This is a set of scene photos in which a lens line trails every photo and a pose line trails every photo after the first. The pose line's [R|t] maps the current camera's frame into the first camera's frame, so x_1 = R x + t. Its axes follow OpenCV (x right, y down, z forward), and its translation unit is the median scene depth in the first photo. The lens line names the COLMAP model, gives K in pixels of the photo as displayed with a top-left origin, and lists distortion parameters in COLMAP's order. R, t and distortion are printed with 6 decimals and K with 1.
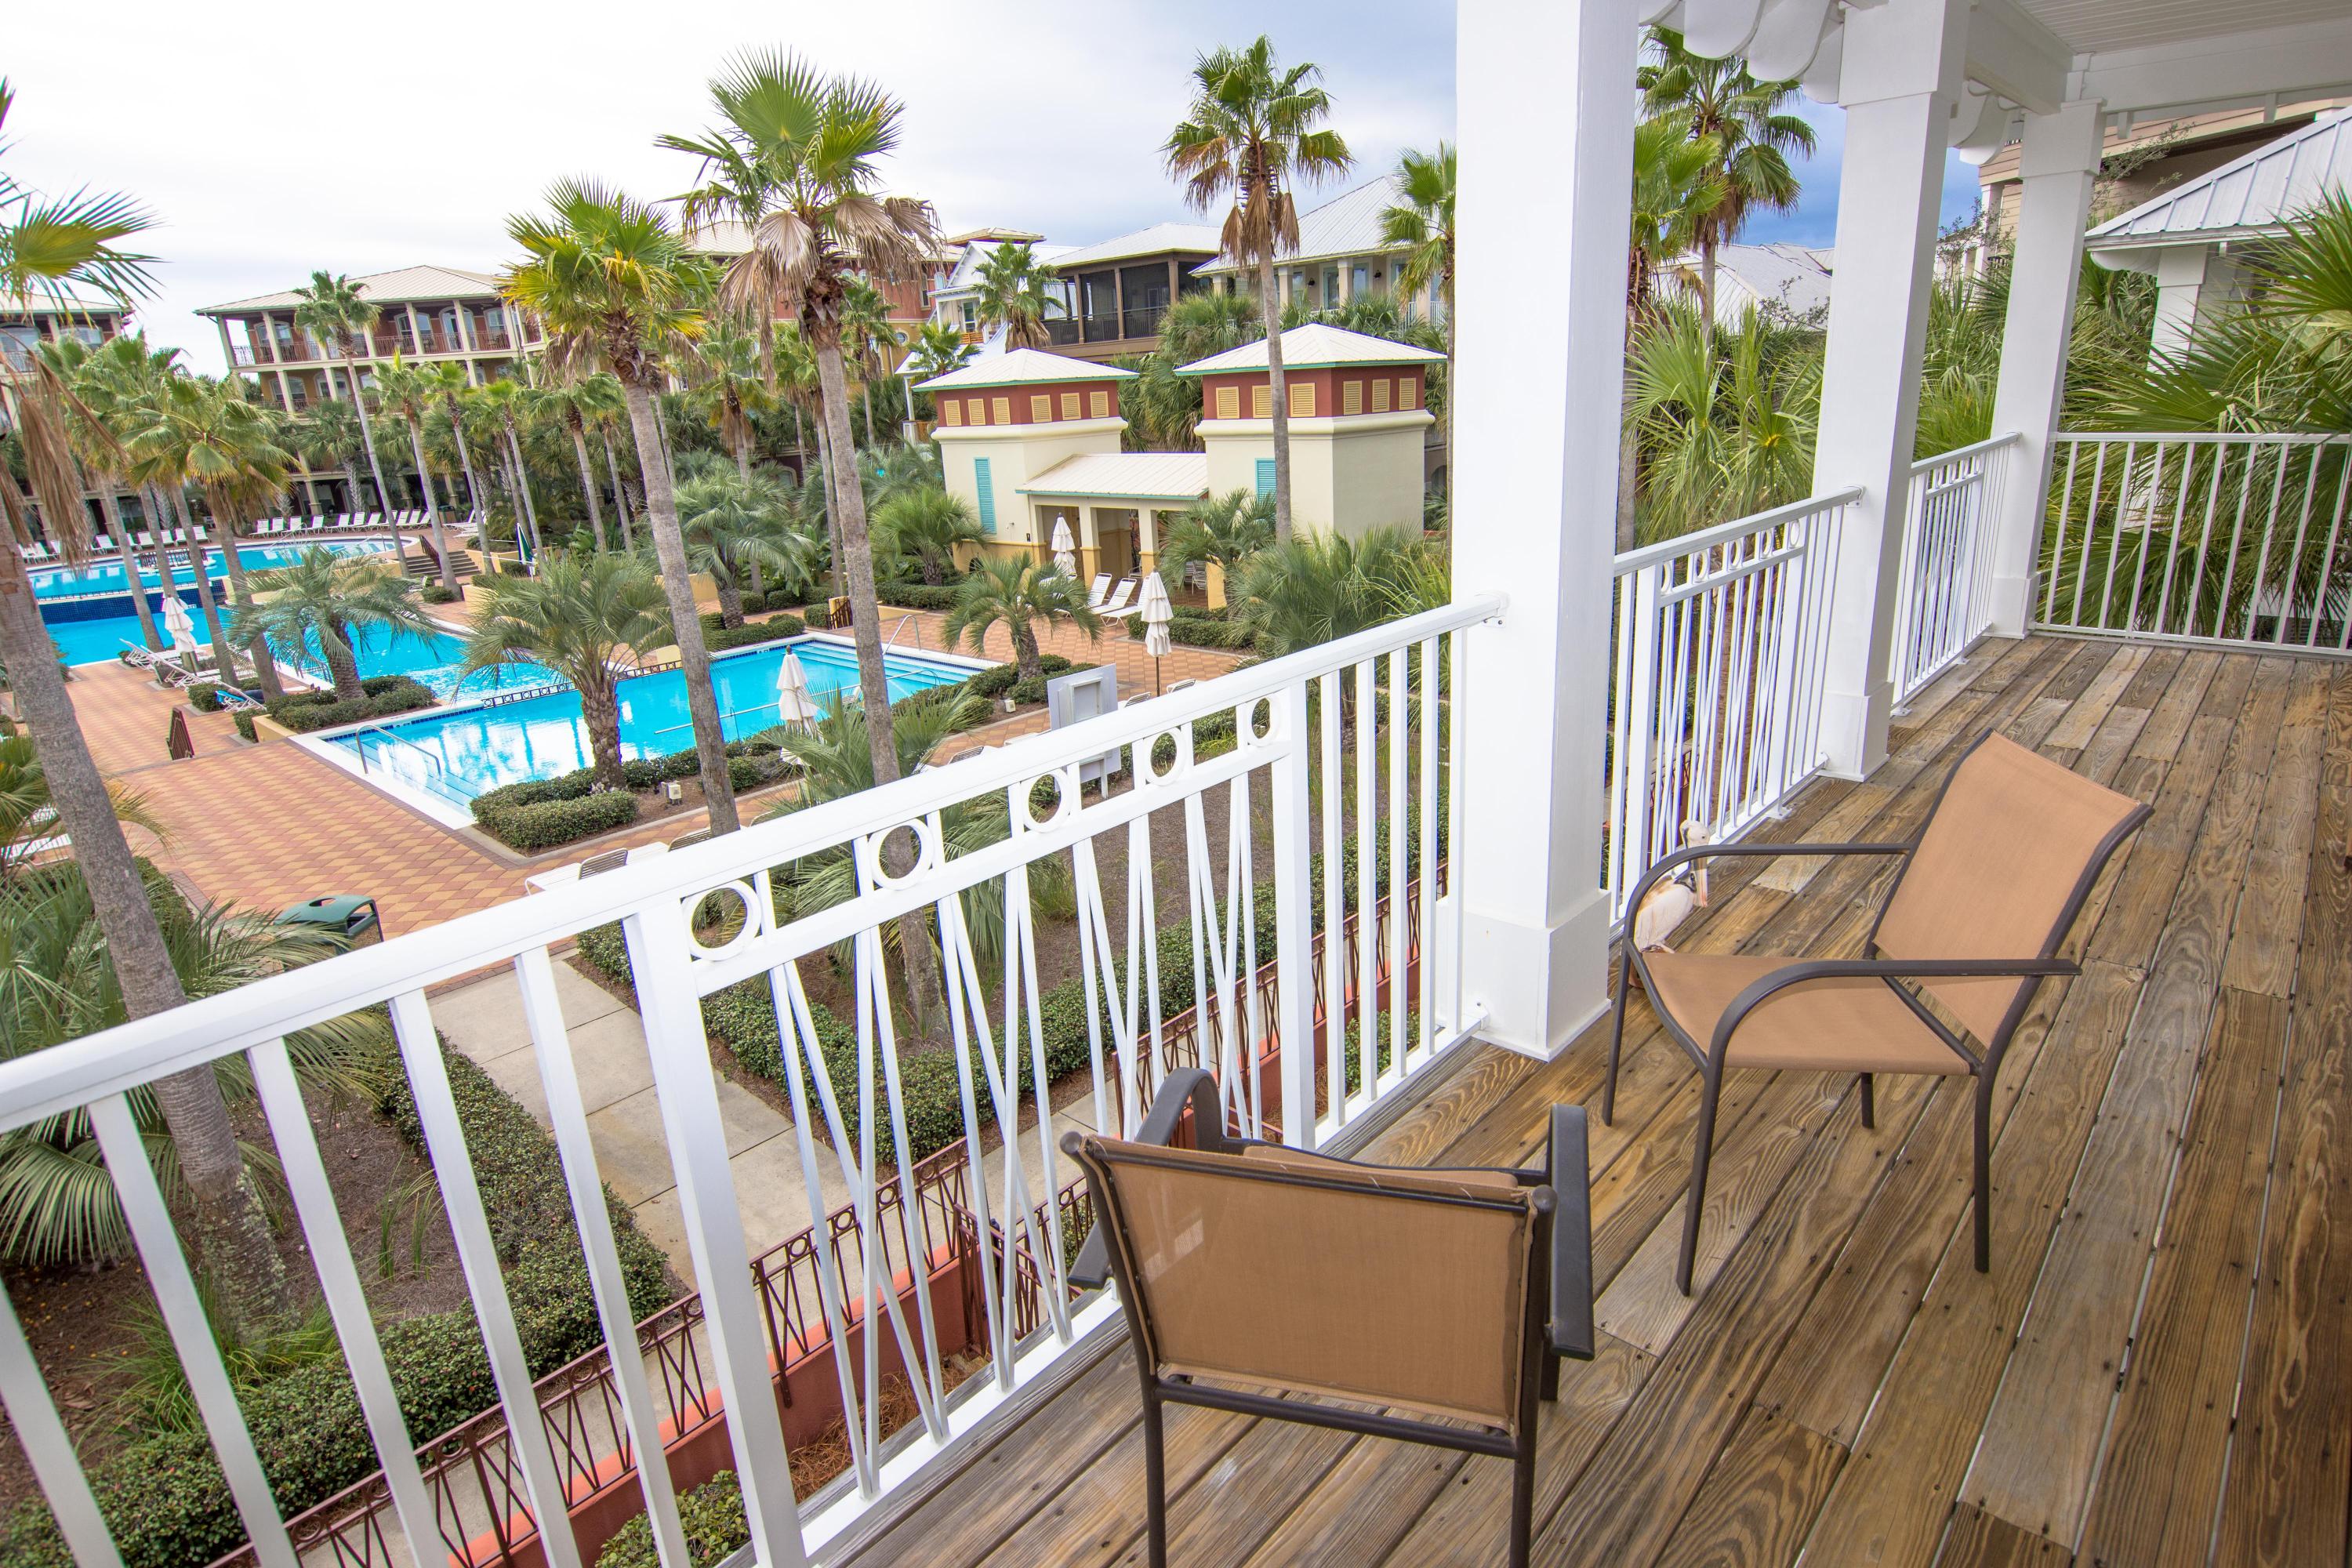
lens RADIAL K [[1237.6, 0, 1160.5], [0, 1237.6, 787.8], [0, 0, 1]] dist [-0.007476, -0.009335]
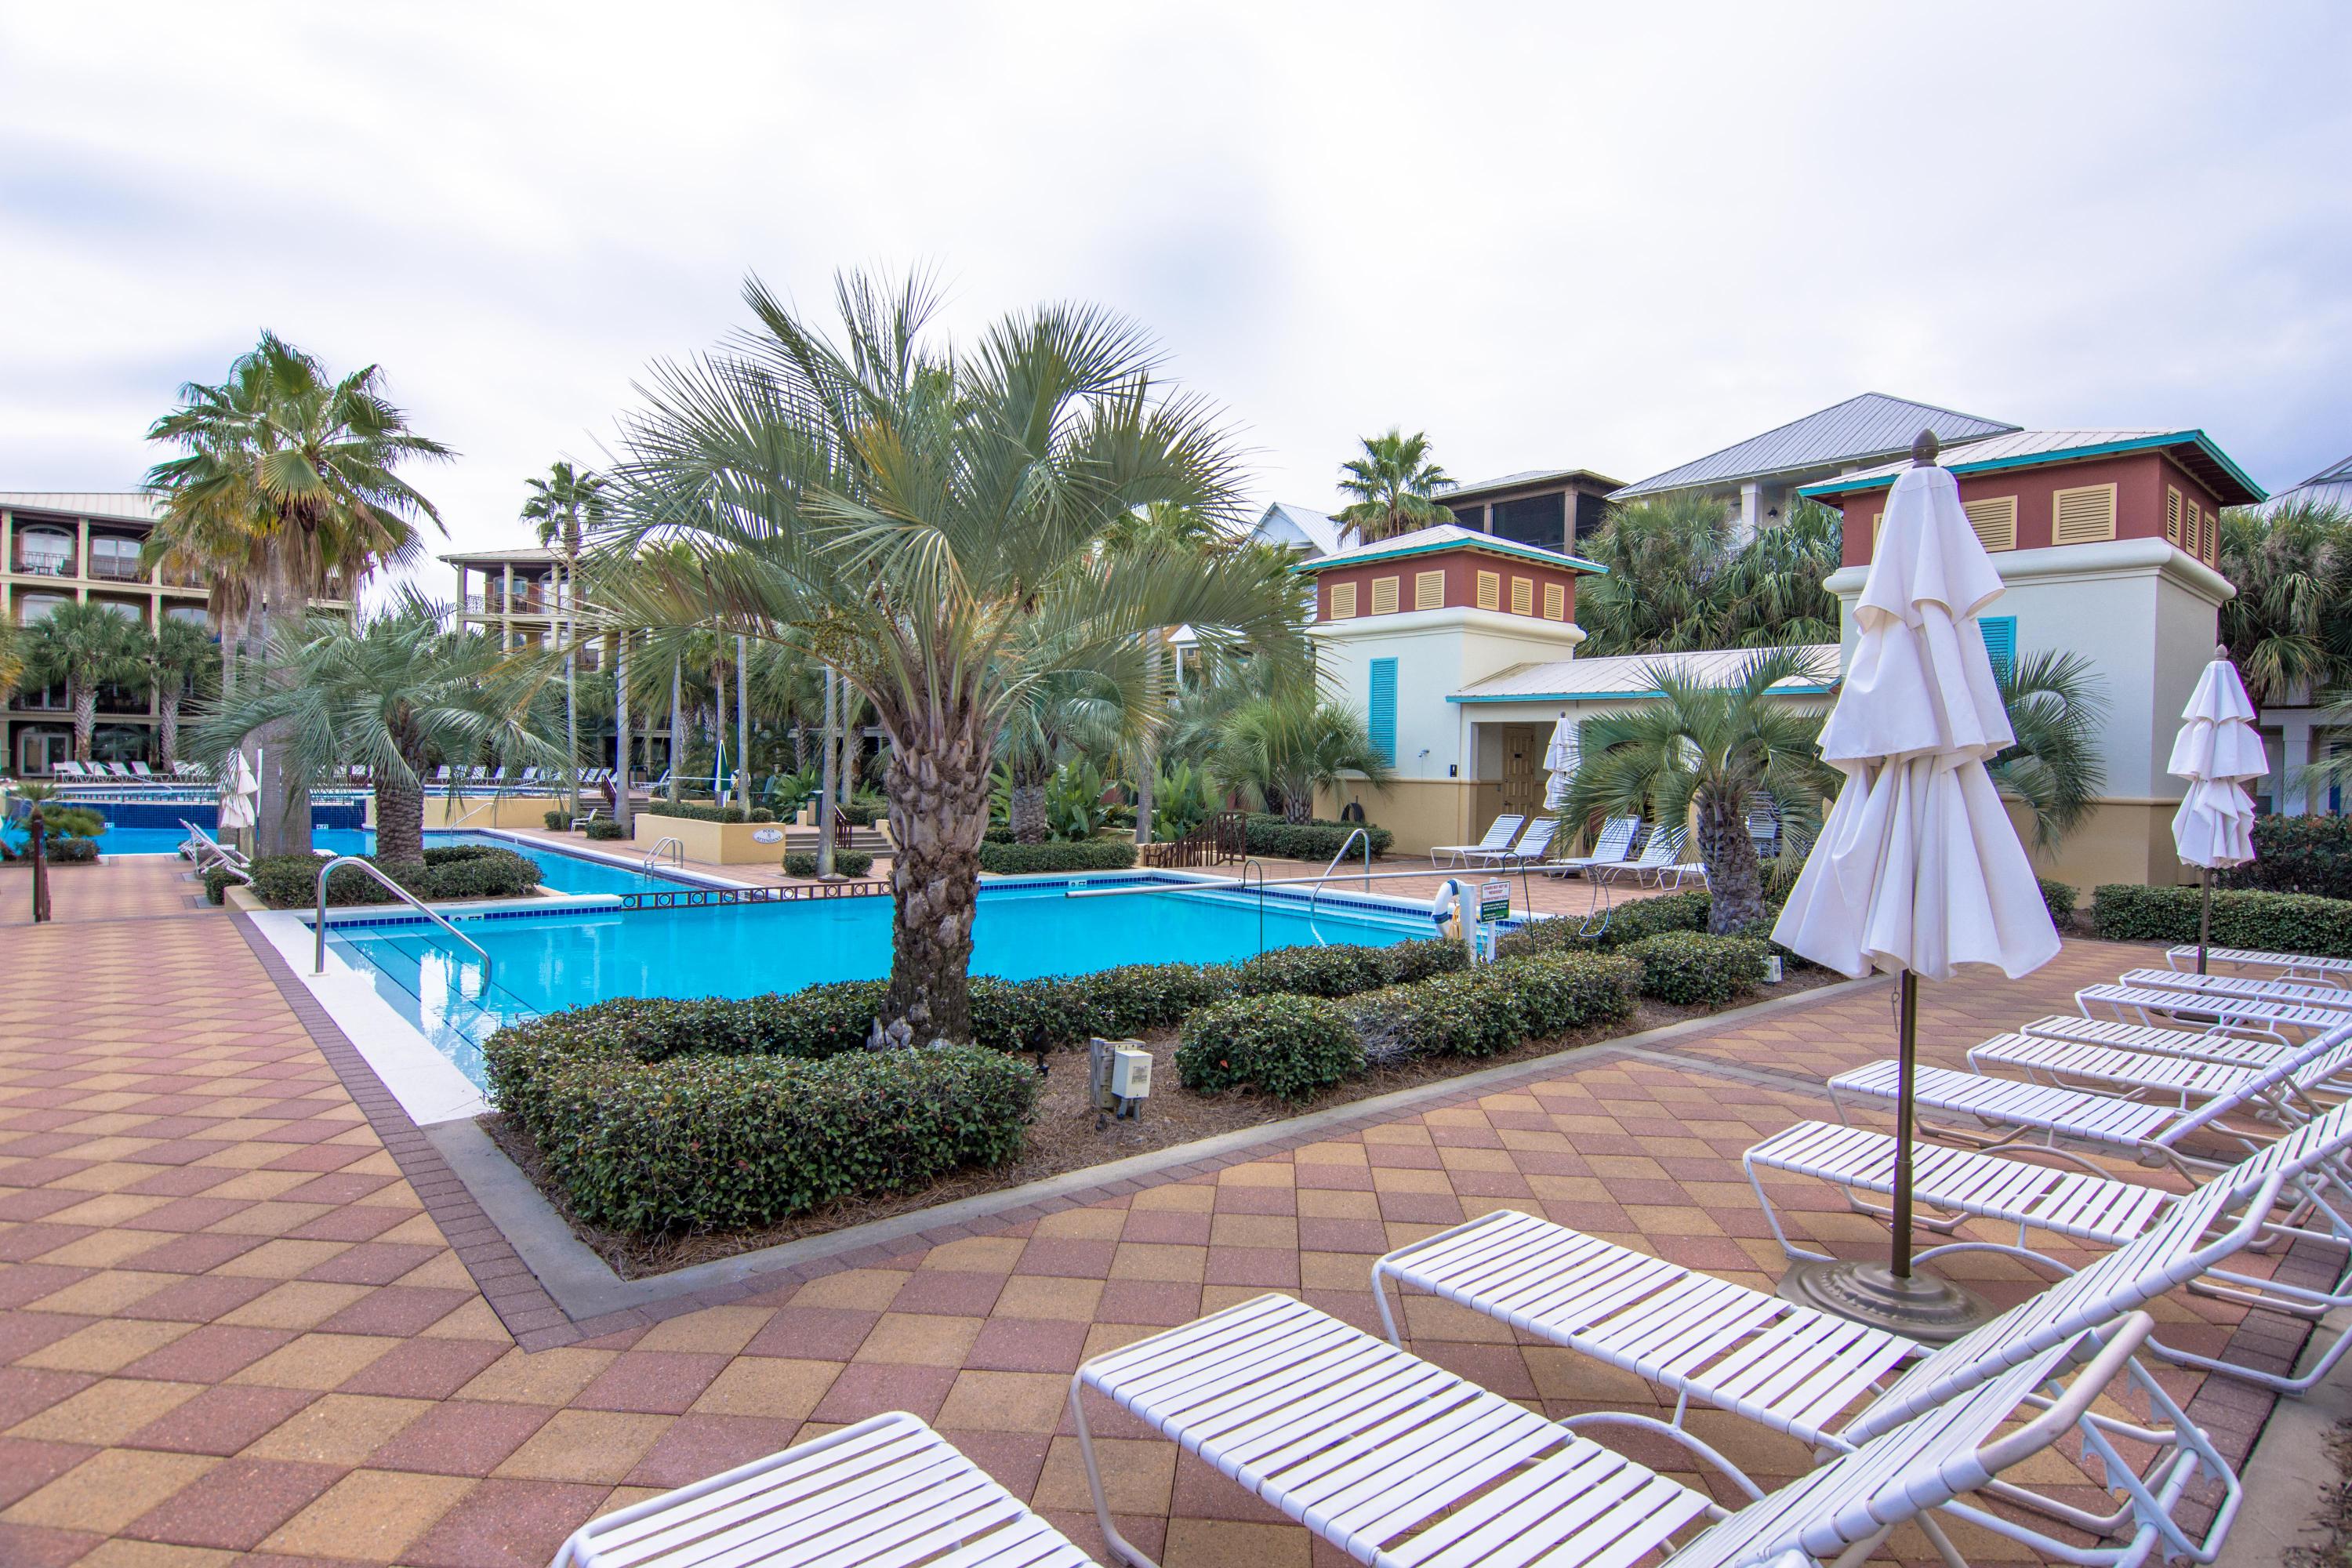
lens RADIAL K [[1237.6, 0, 1193.4], [0, 1237.6, 763.8], [0, 0, 1]] dist [-0.007476, -0.009335]
pose [[0.992588, 0.072042, -0.097874, -0.176630], [-0.098538, 0.948457, -0.301198, 0.010694], [0.071130, 0.308610, 0.948525, 0.342845]]
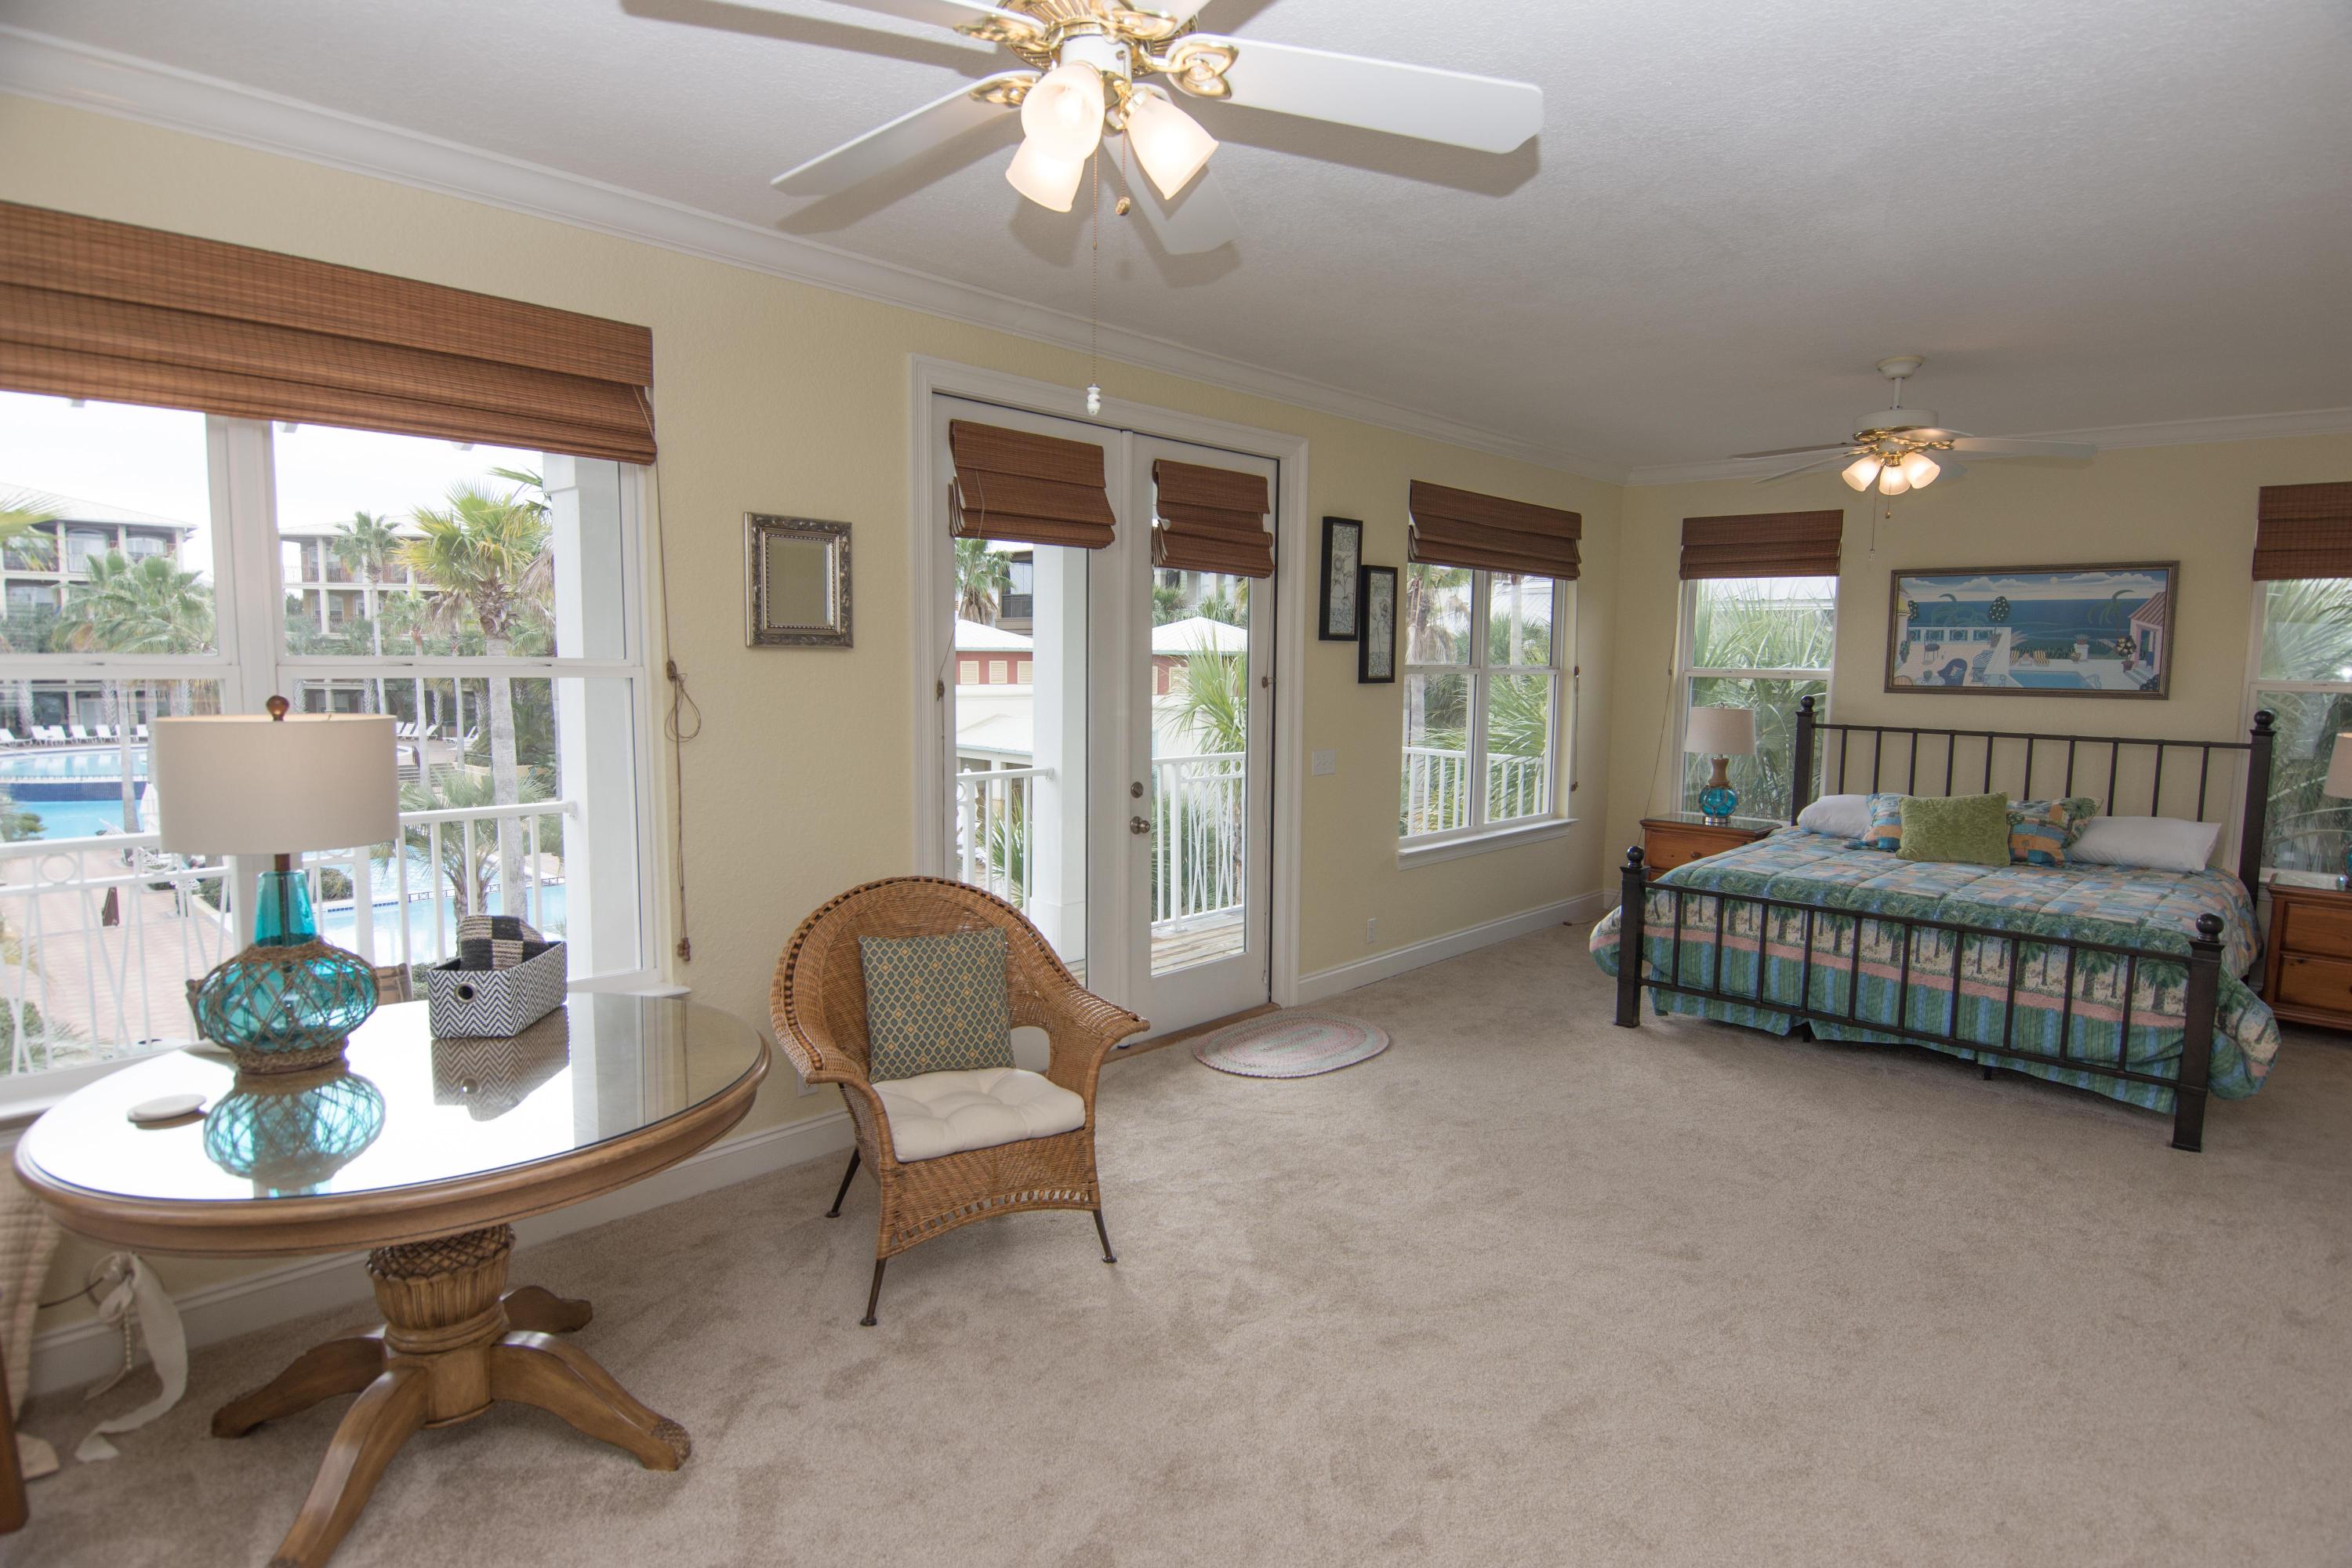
lens RADIAL K [[1237.6, 0, 1160.1], [0, 1237.6, 783.0], [0, 0, 1]] dist [-0.007476, -0.009335]
pose [[0.997679, 0.067450, -0.009322, 0.089402], [-0.067897, 0.975162, -0.210828, 0.010496], [-0.005130, 0.210972, 0.977479, -0.061474]]
